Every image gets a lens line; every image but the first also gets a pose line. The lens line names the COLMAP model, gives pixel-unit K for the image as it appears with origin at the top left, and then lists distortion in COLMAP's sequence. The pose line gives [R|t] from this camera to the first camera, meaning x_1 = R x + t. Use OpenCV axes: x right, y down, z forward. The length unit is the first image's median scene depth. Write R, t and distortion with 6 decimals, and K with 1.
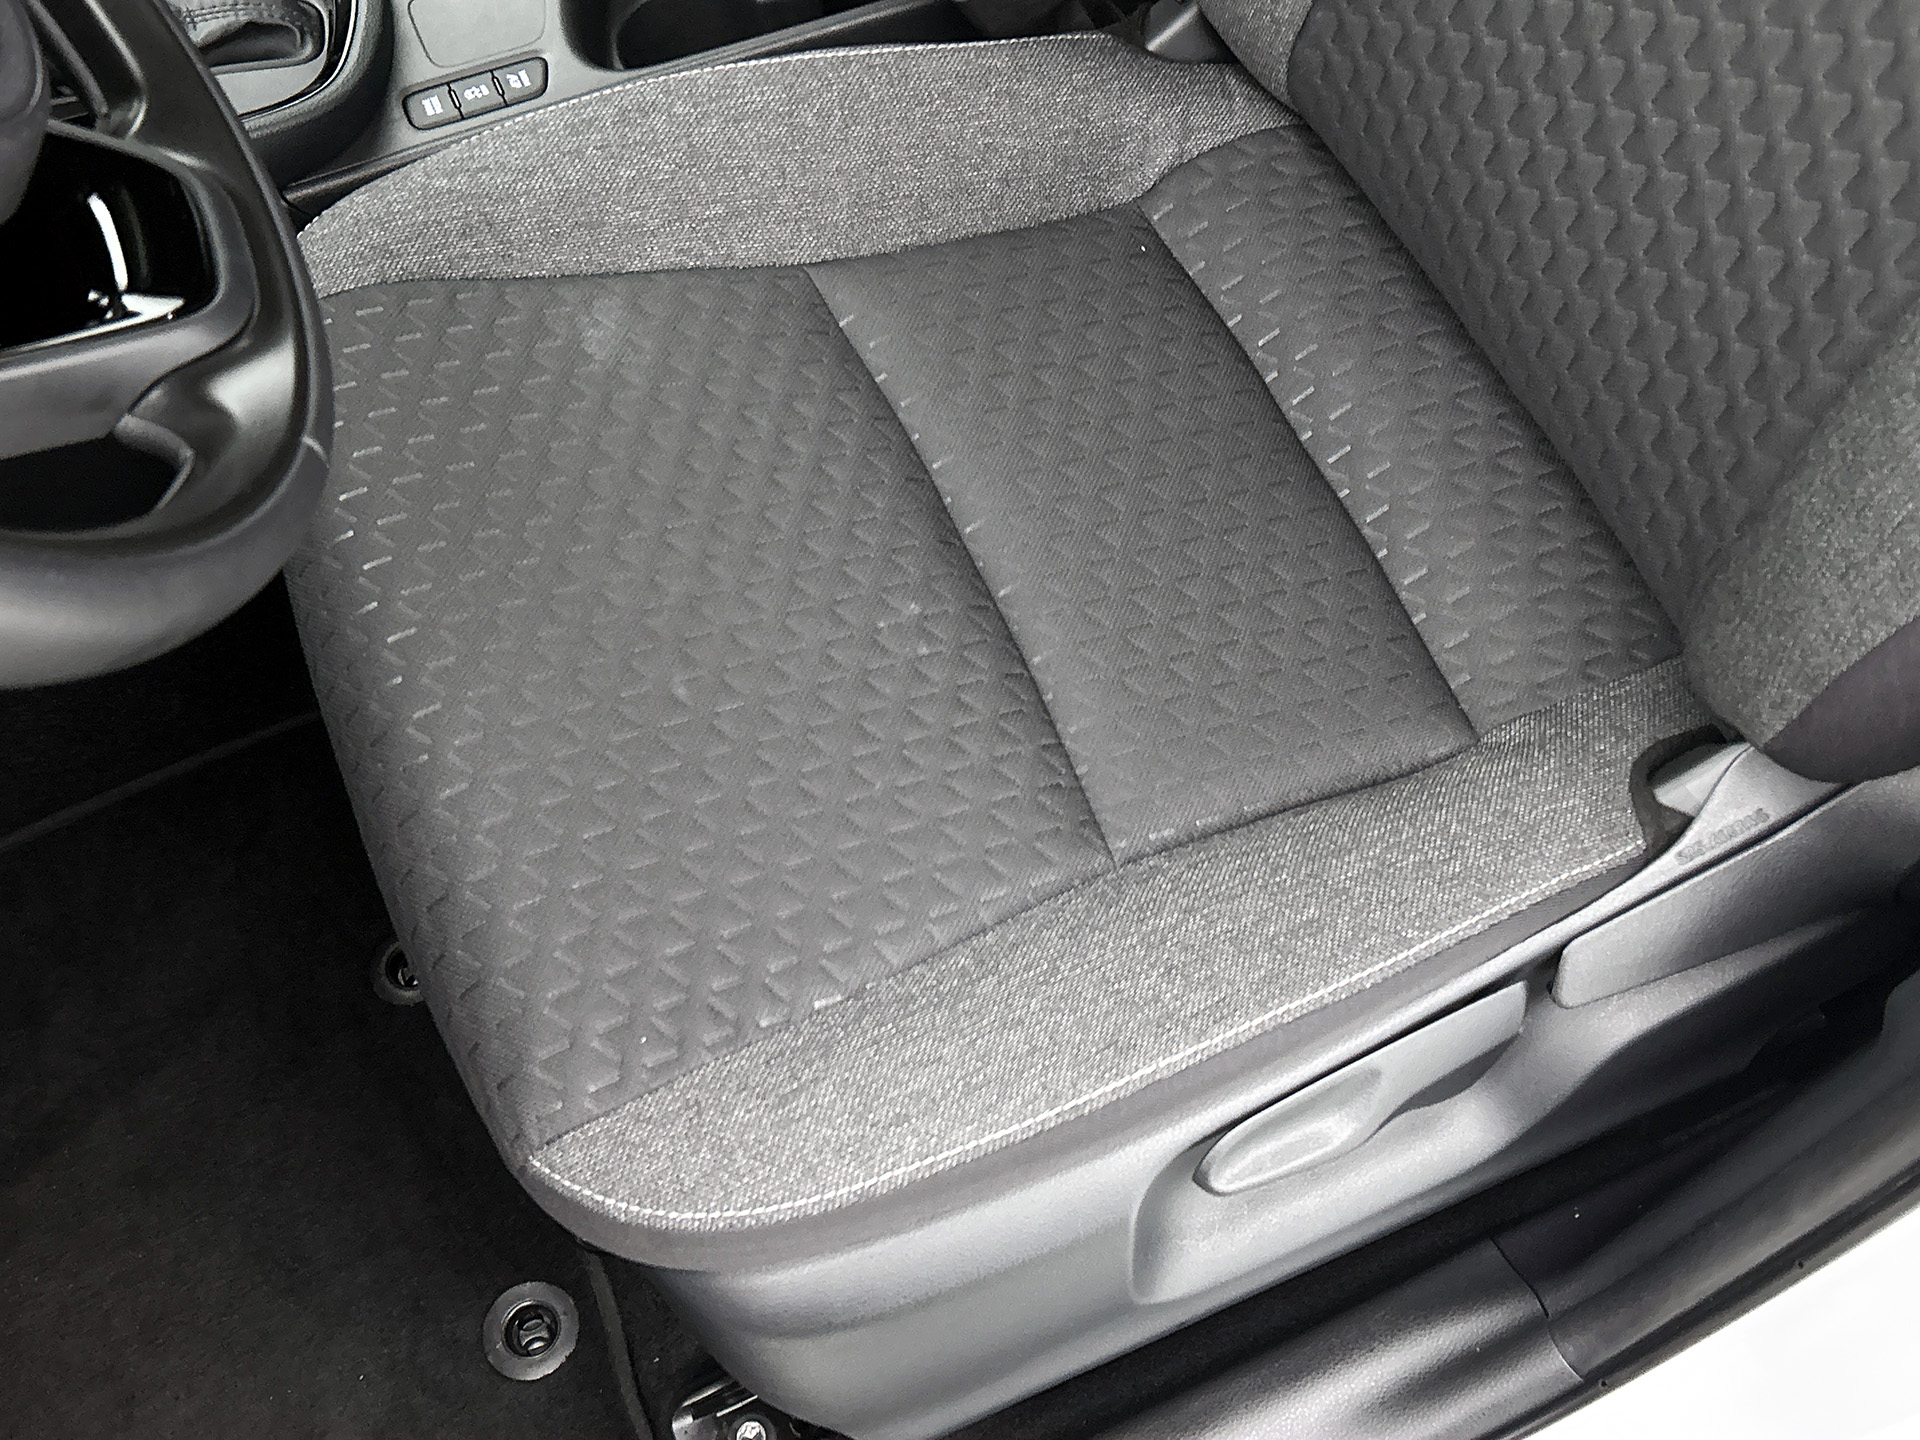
lens RADIAL K [[2023.8, 0, 960.0], [0, 2023.8, 720.0], [0, 0, 1]] dist [0.023933, 0.010161]
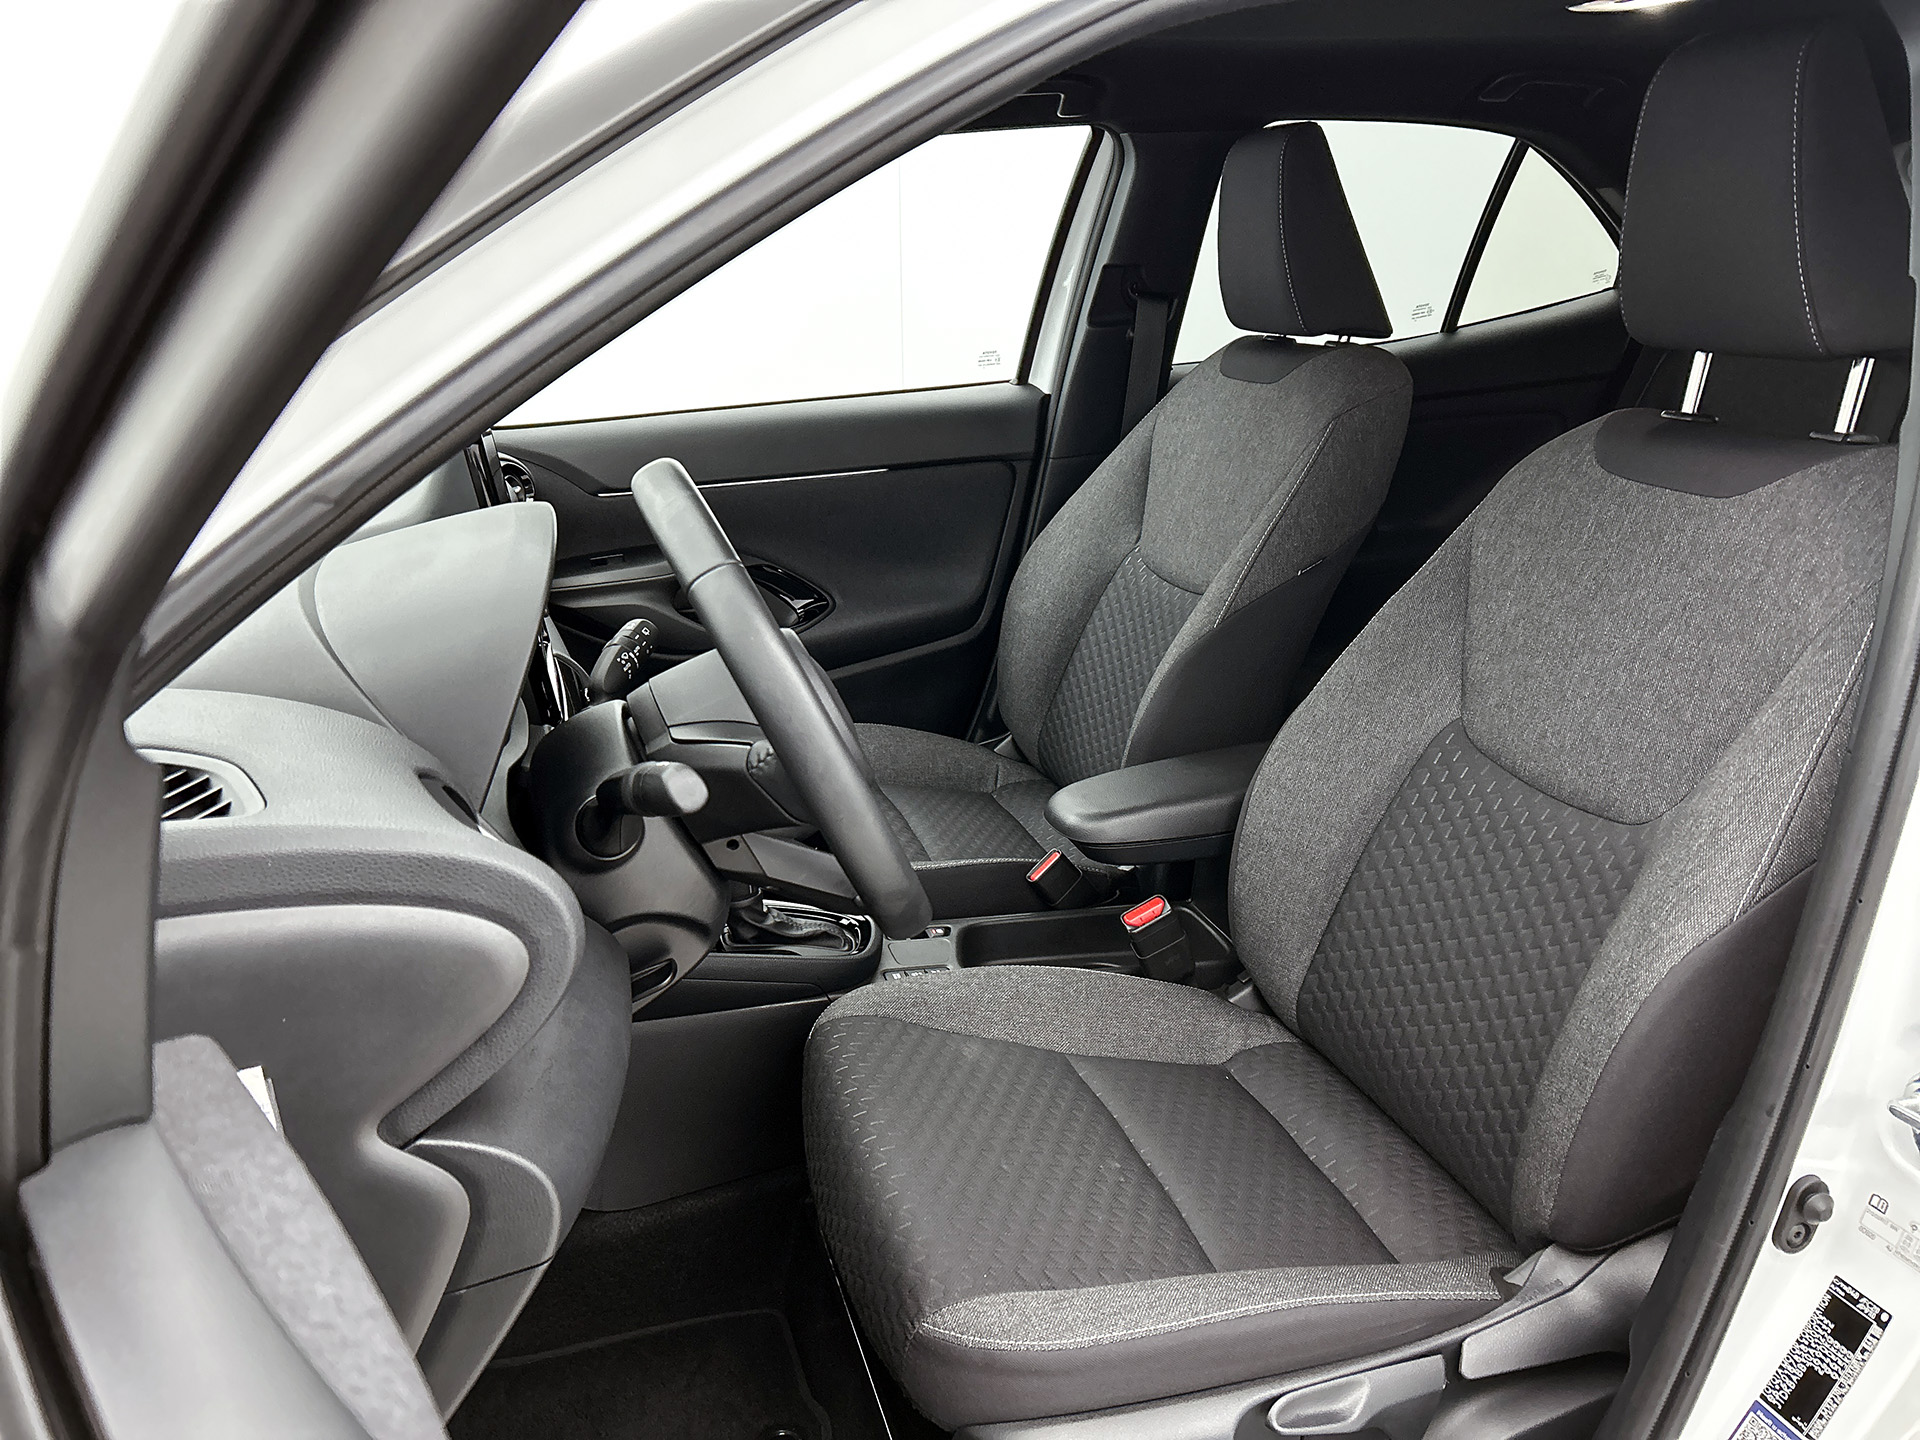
lens RADIAL K [[1439.9, 0, 960.0], [0, 1439.9, 720.0], [0, 0, 1]] dist [0.055450, -0.082841]
pose [[0.991757, 0.080686, -0.099535, -0.061173], [-0.126992, 0.722324, -0.679795, 0.544212], [0.017047, 0.686832, 0.726616, -0.309507]]
